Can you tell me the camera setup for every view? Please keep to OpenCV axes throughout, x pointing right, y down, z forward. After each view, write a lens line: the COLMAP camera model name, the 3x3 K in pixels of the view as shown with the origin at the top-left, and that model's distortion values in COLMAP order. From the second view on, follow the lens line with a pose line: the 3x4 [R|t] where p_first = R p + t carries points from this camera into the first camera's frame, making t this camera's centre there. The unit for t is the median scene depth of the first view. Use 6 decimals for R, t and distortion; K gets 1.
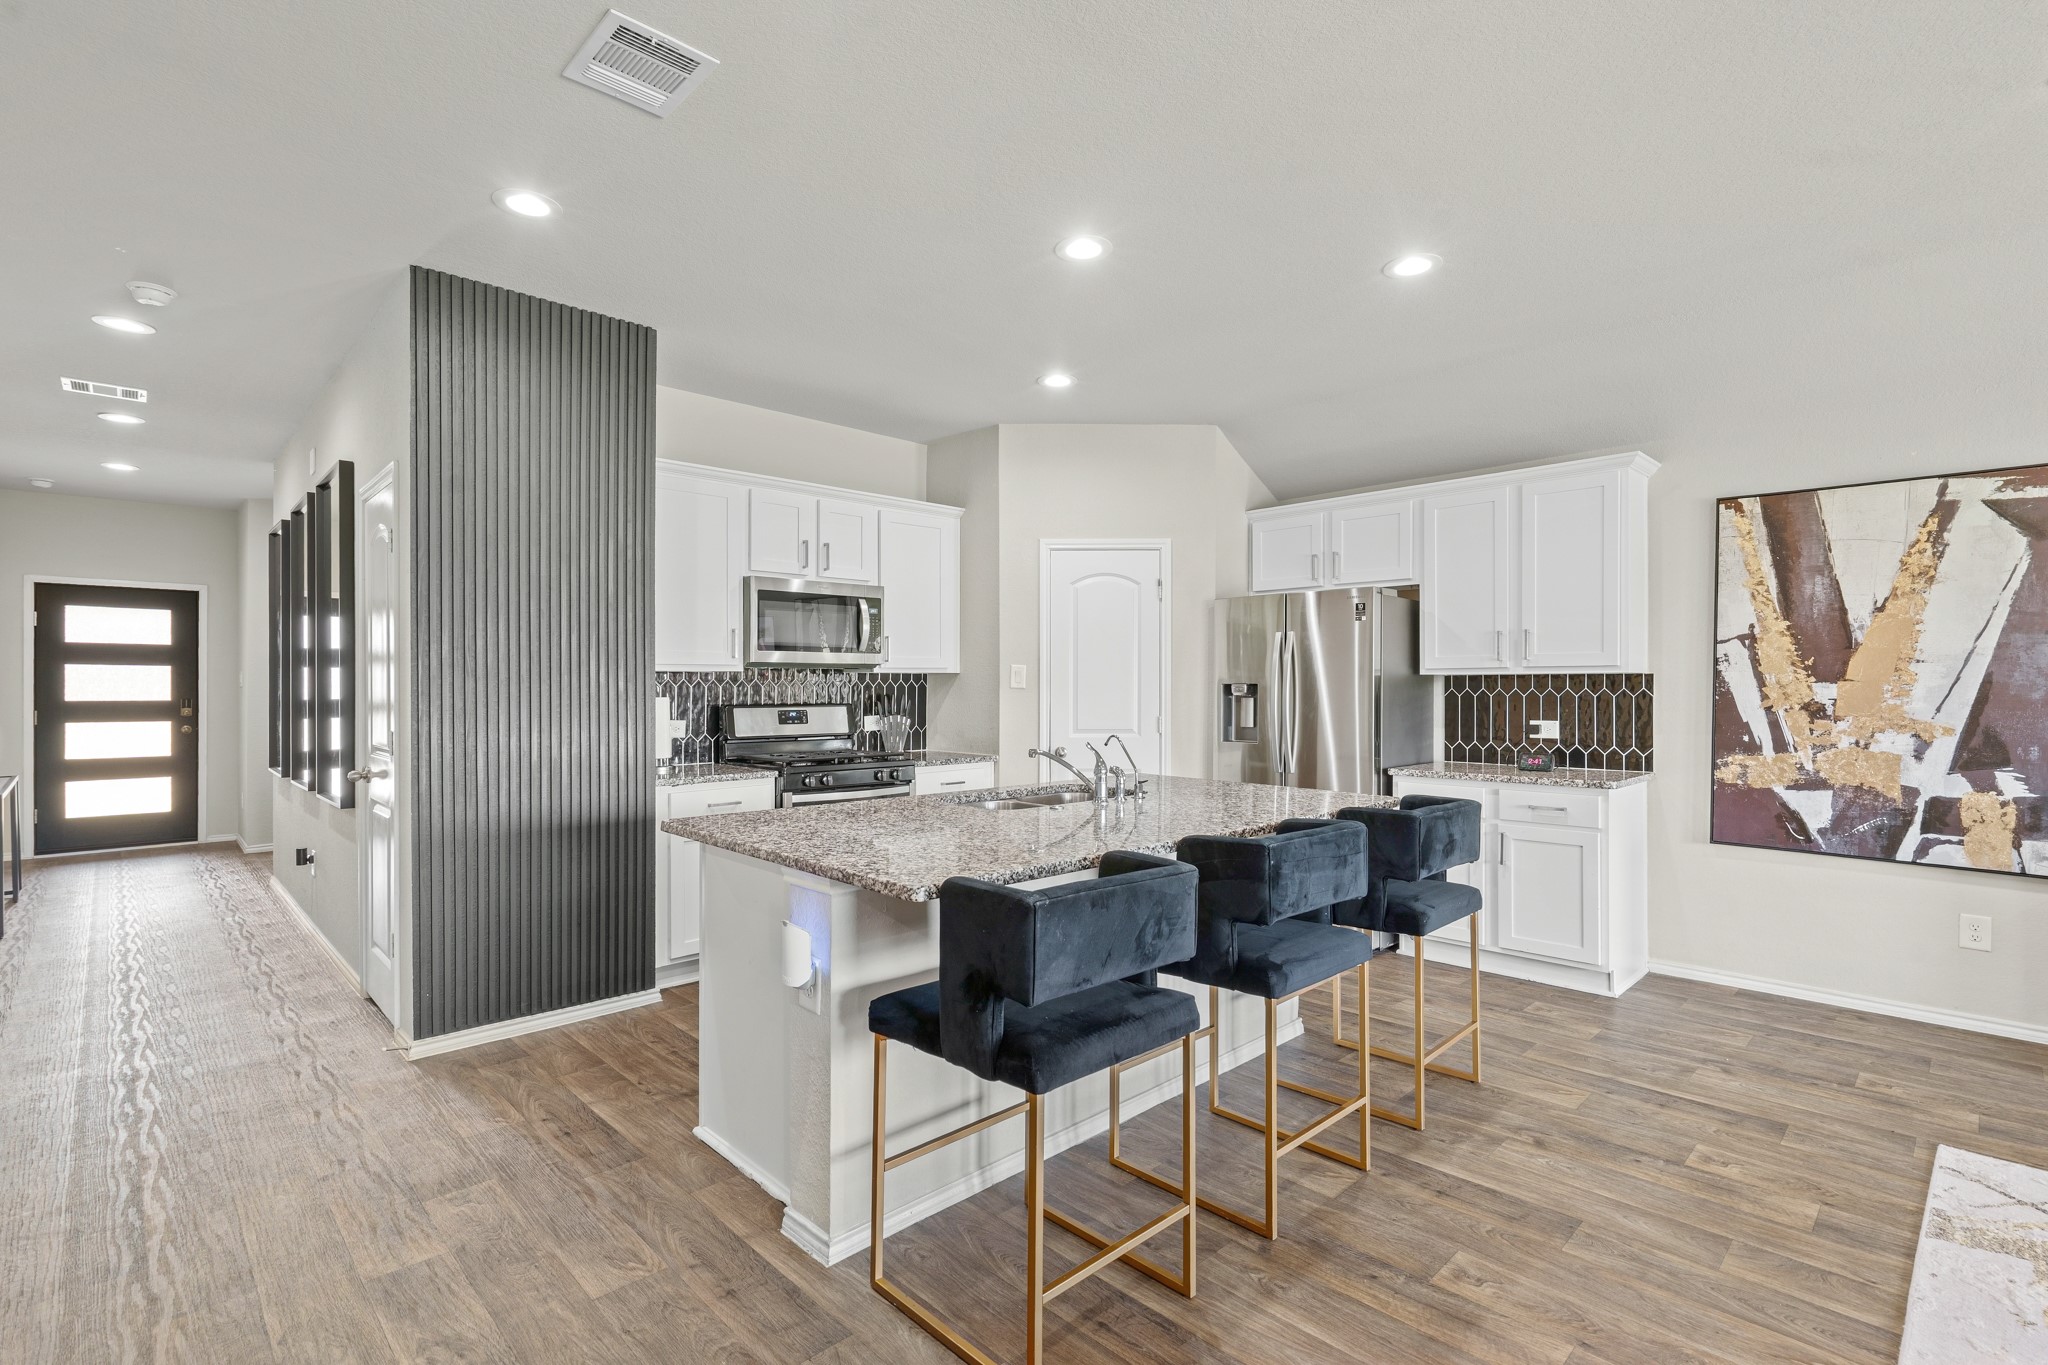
lens RADIAL K [[925.2, 0, 1034.2], [0, 925.2, 693.7], [0, 0, 1]] dist [-0.002335, -0.000676]
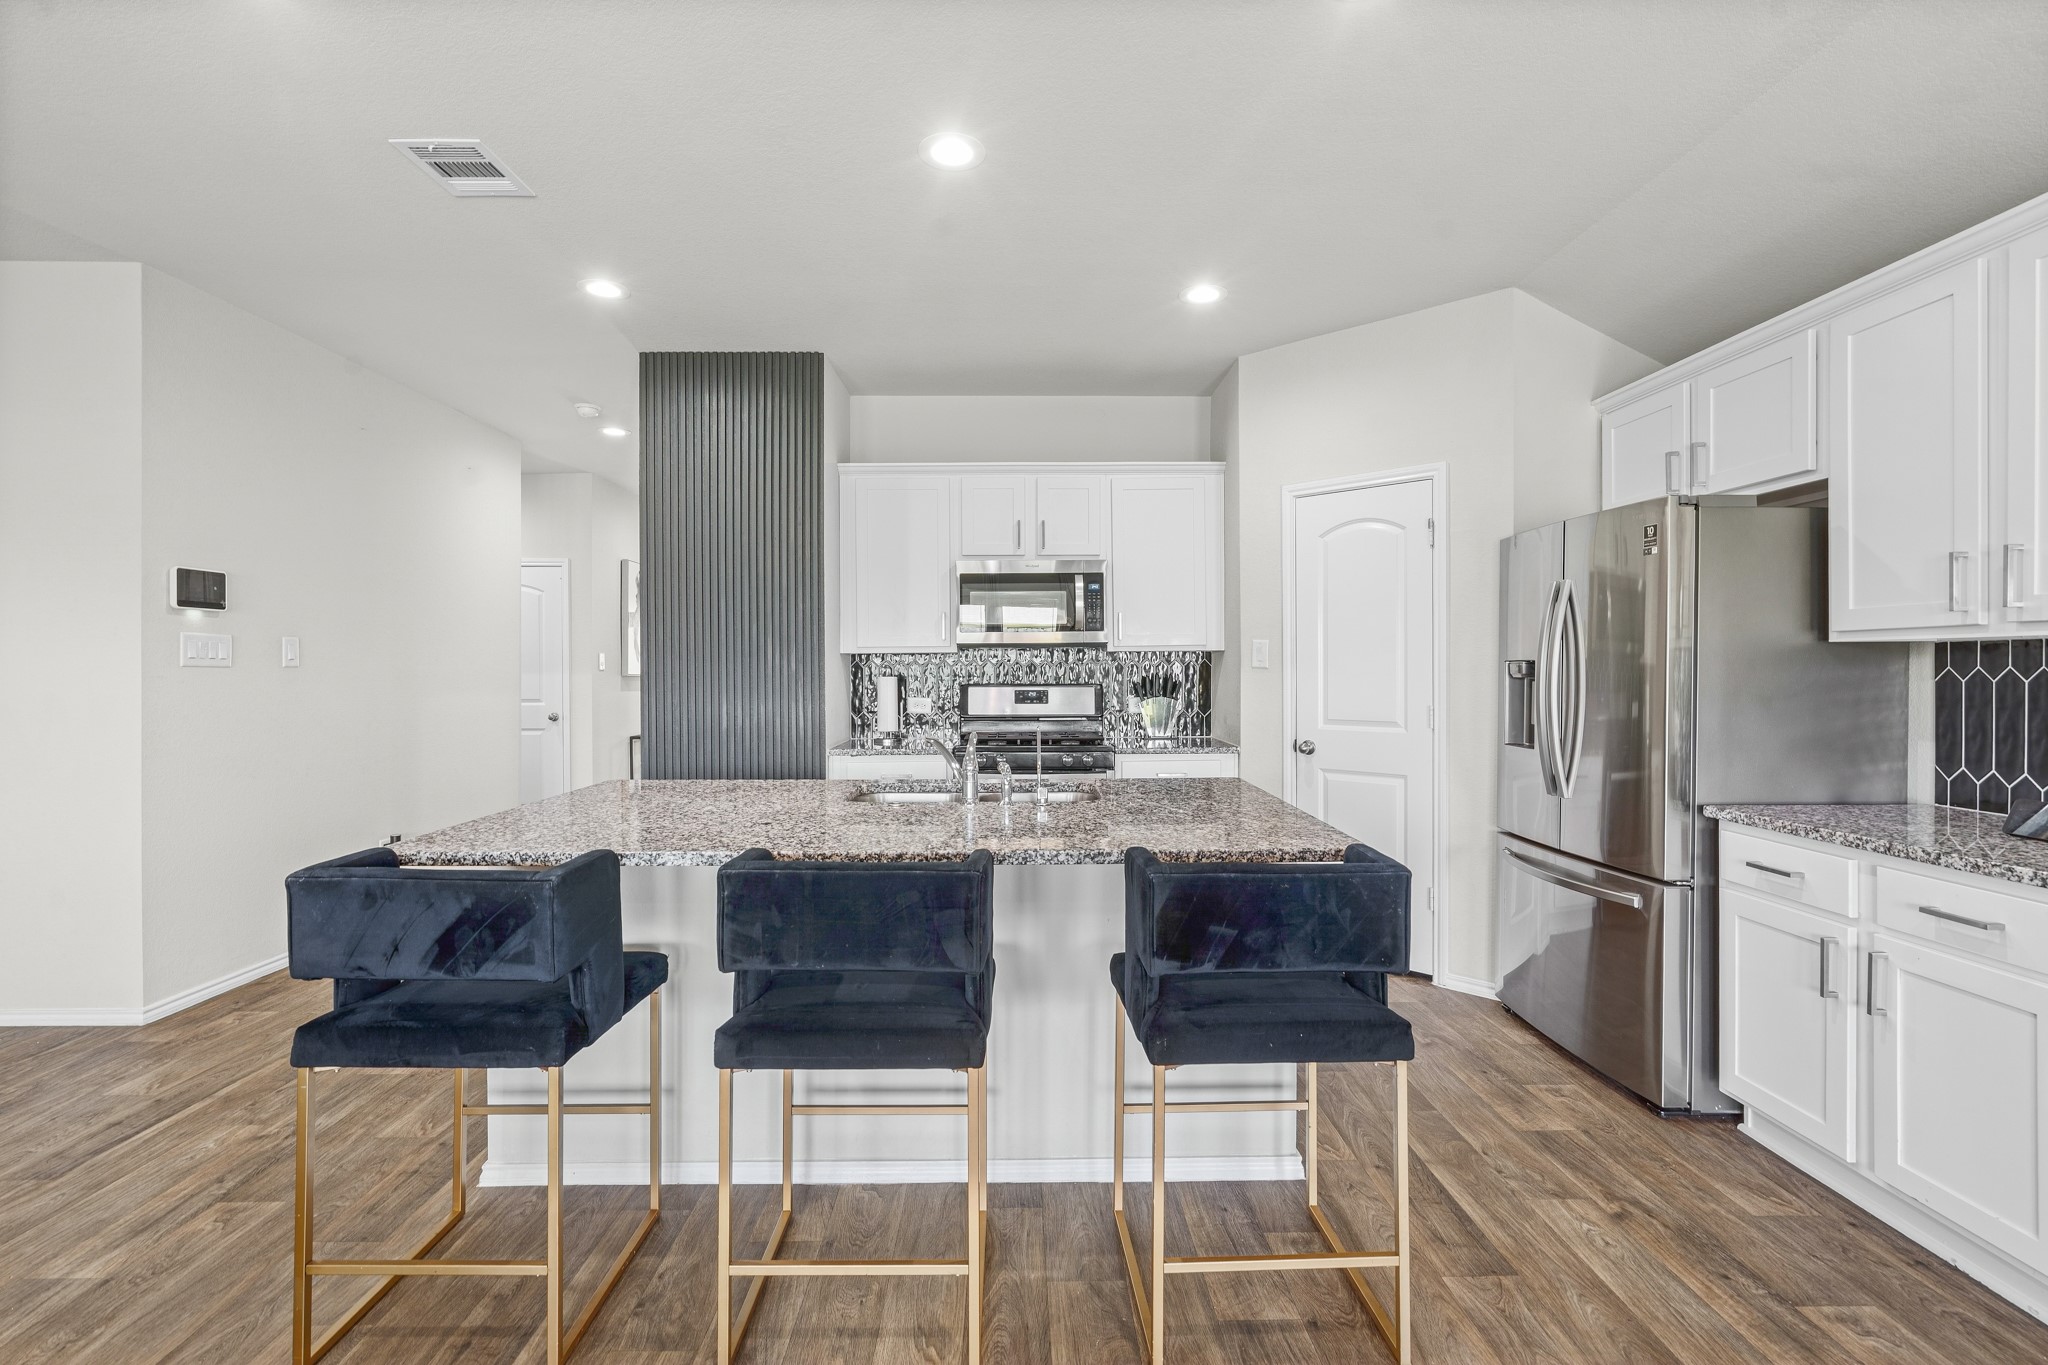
lens RADIAL K [[921.9, 0, 1023.2], [0, 921.9, 672.5], [0, 0, 1]] dist [-0.000771, -0.000310]
pose [[0.733786, 0.001774, -0.679378, 0.419449], [-0.002052, 0.999998, 0.000395, -0.001622], [0.679378, 0.001104, 0.733788, 0.259717]]
